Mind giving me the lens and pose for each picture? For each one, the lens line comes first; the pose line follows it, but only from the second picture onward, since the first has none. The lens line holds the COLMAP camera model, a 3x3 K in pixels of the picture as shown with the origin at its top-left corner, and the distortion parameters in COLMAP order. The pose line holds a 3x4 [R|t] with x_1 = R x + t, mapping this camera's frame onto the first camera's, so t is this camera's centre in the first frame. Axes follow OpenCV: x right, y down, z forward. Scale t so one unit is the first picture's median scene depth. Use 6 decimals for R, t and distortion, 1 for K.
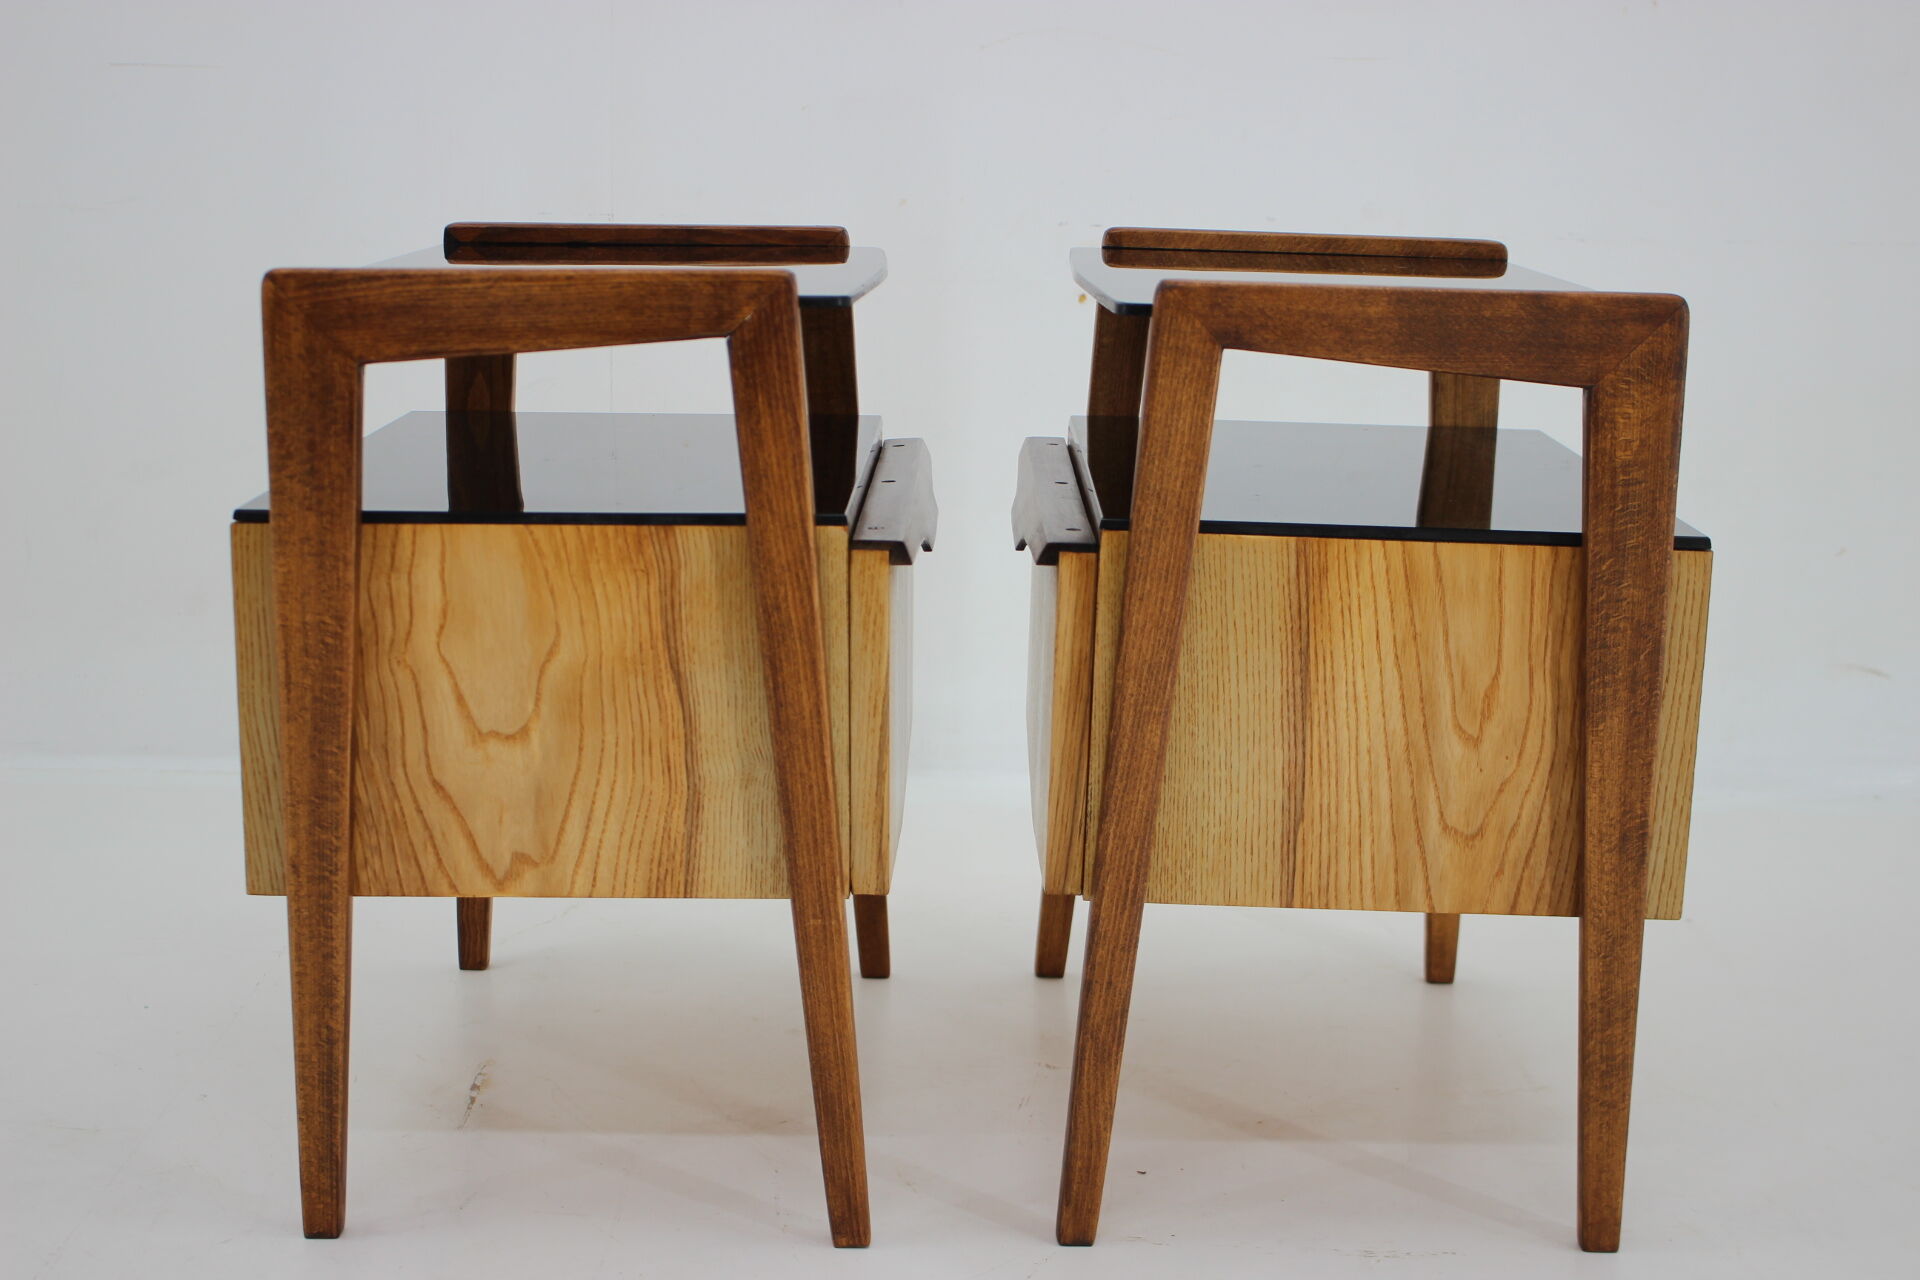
lens RADIAL K [[3025.3, 0, 969.1], [0, 3025.3, 643.9], [0, 0, 1]] dist [-0.032924, 0.000000]
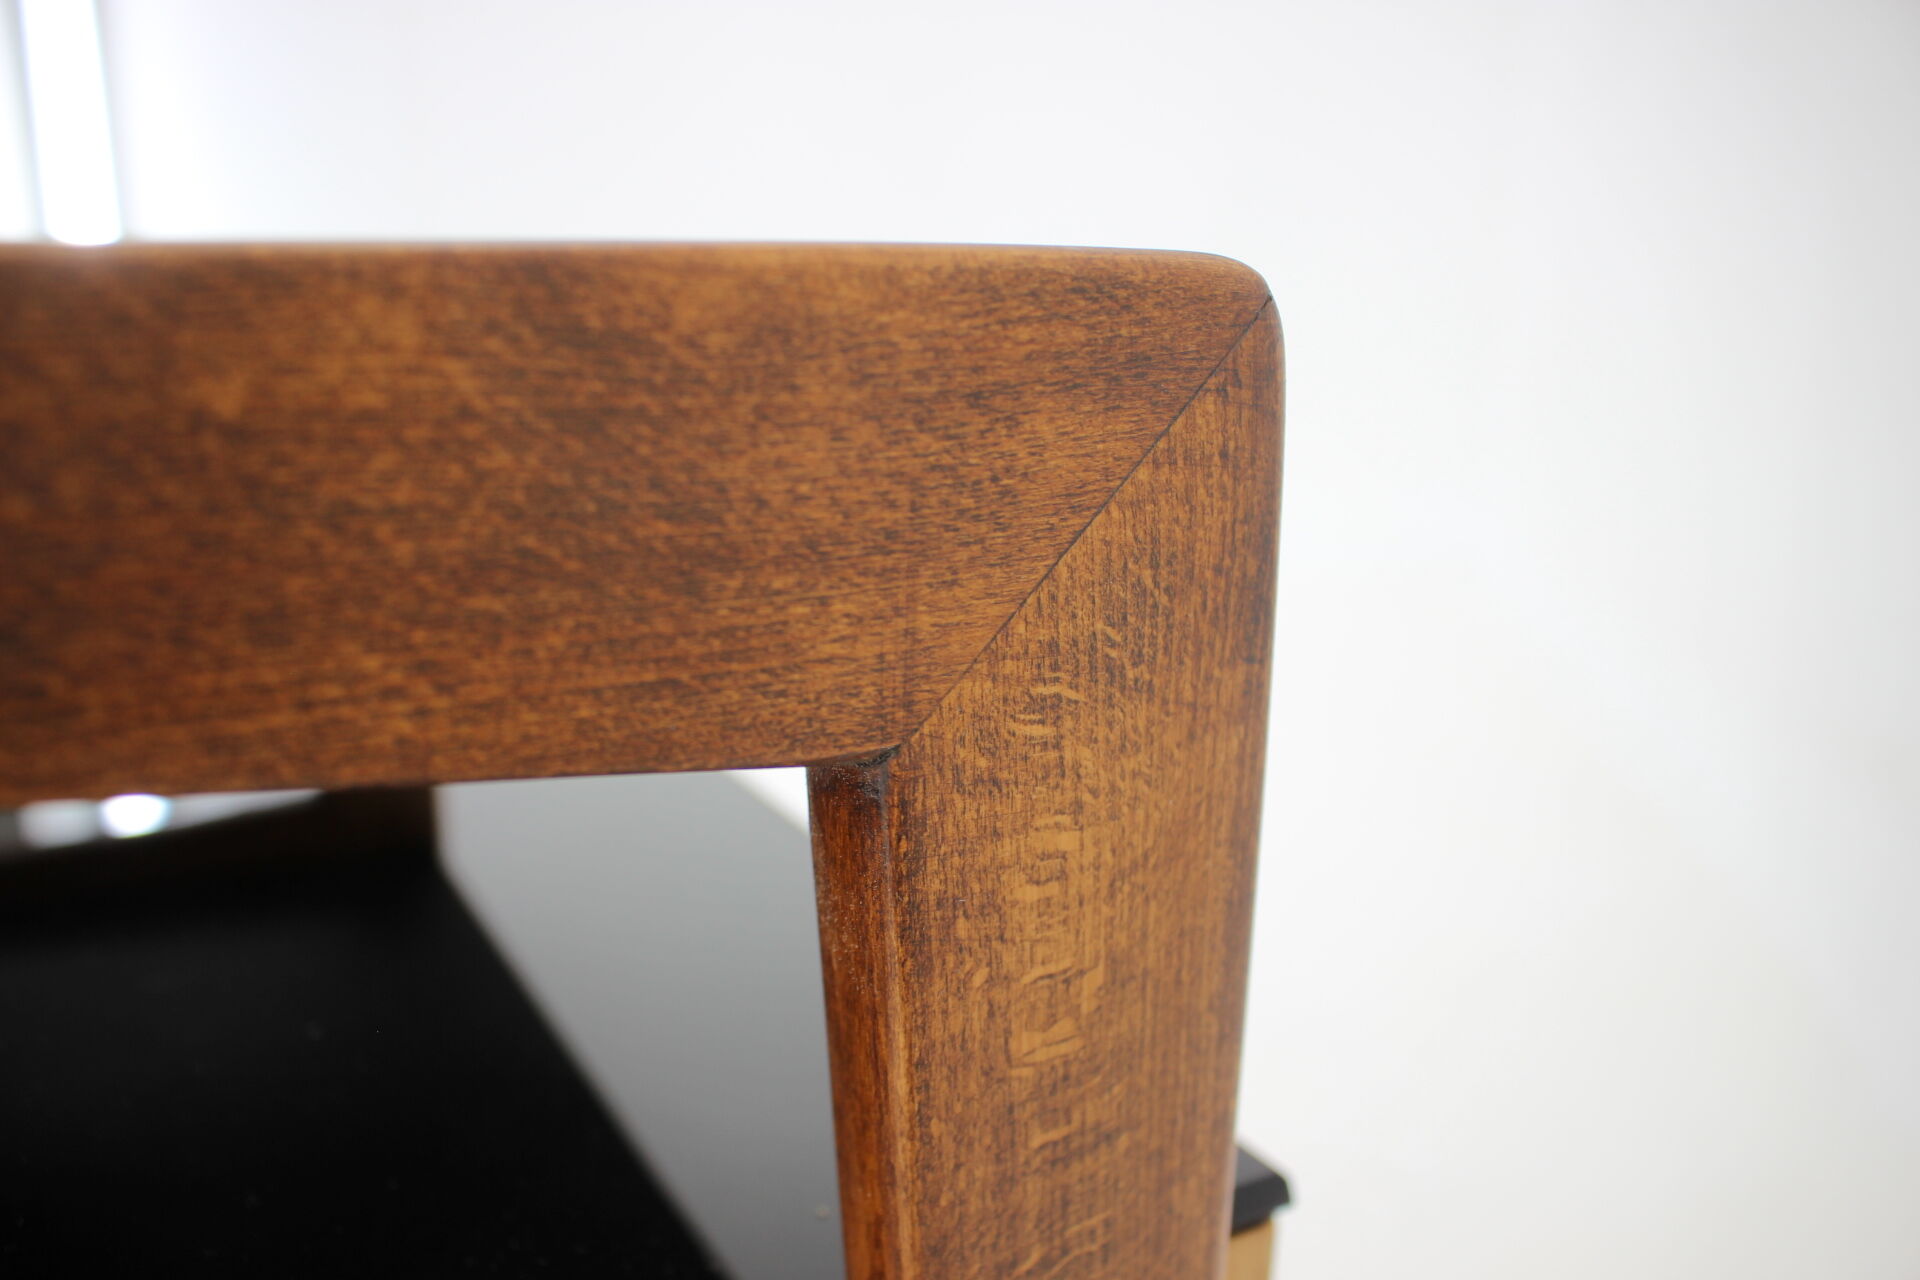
lens RADIAL K [[1553.1, 0, 968.5], [0, 1553.1, 660.6], [0, 0, 1]] dist [-0.152310, 0.101543]
pose [[0.880900, -0.125341, 0.456404, 0.163567], [0.095051, 0.991501, 0.088835, -0.096627], [-0.463659, -0.034873, 0.885327, 0.890531]]
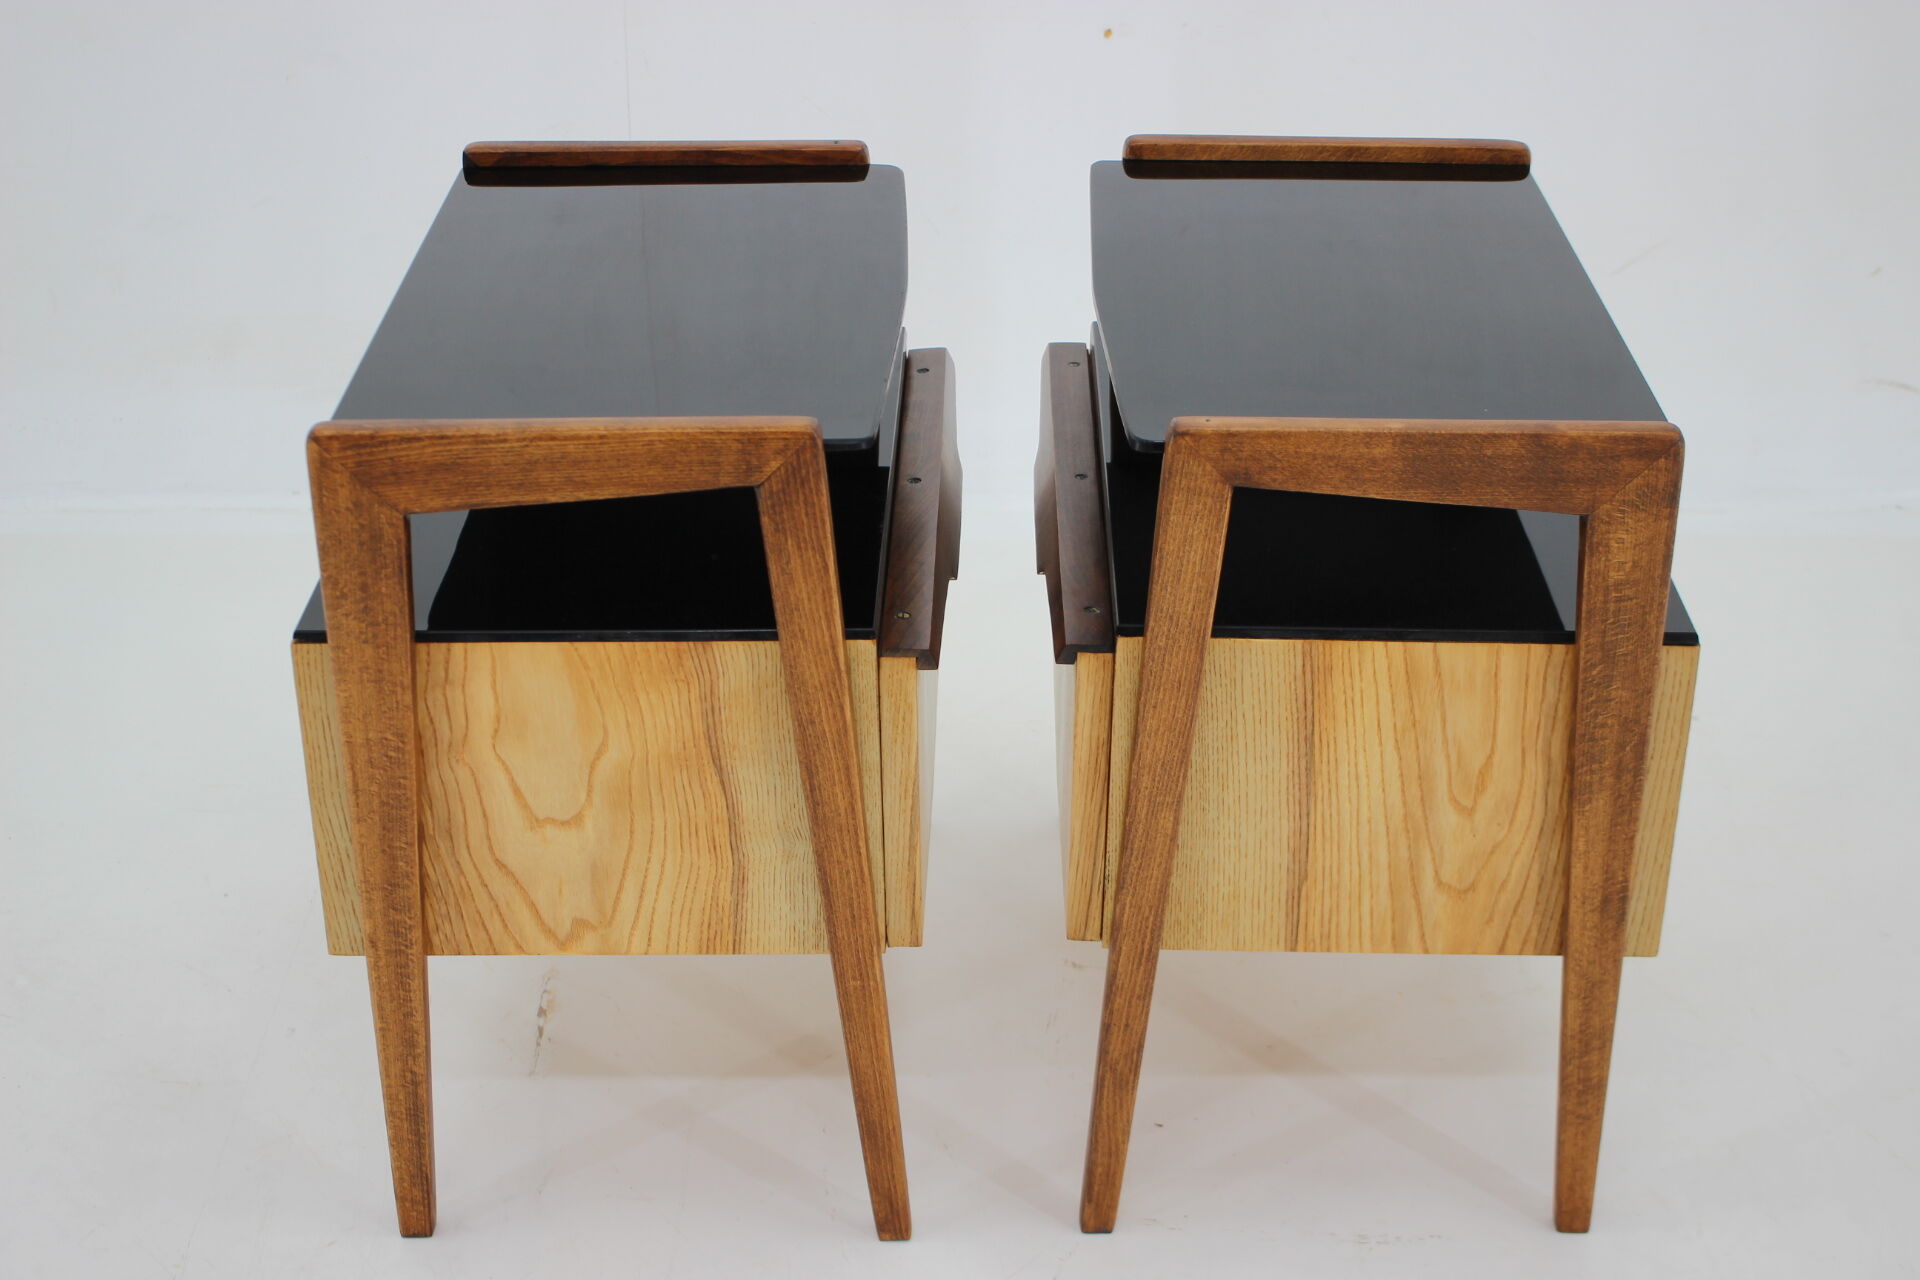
lens RADIAL K [[3188.2, 0, 970.6], [0, 3188.2, 638.3], [0, 0, 1]] dist [-0.026342, 0.000000]
pose [[0.999821, -0.012838, -0.013926, 0.008199], [0.016082, 0.963815, 0.266087, -0.331285], [0.010006, -0.266263, 0.963848, -0.068641]]
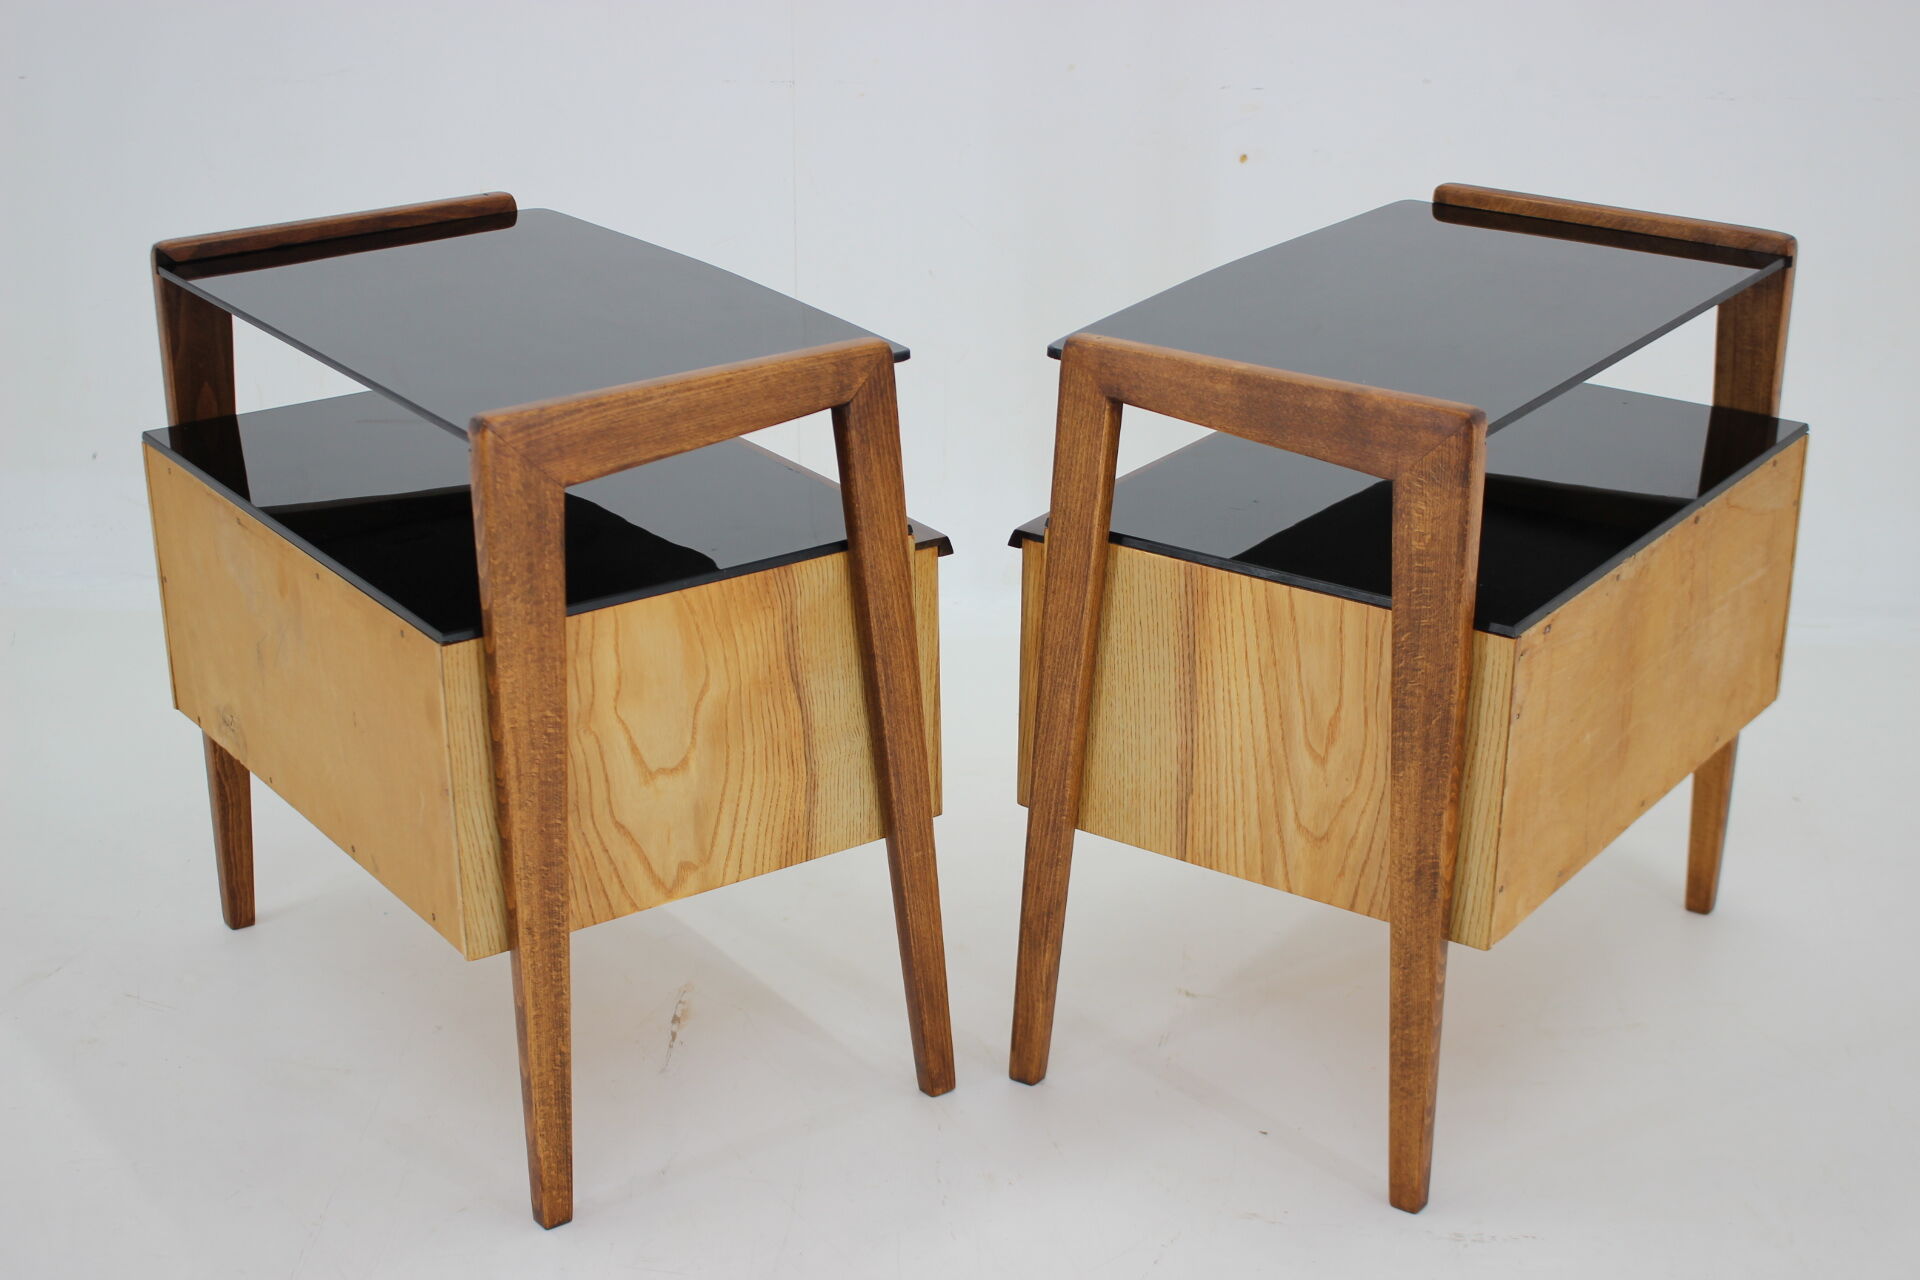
lens RADIAL K [[3025.3, 0, 965.3], [0, 3025.3, 631.0], [0, 0, 1]] dist [-0.032924, 0.000000]
pose [[0.818208, 0.184936, -0.544366, 0.675985], [-0.088031, 0.975986, 0.199255, -0.233091], [0.568143, -0.115111, 0.814839, -0.001177]]
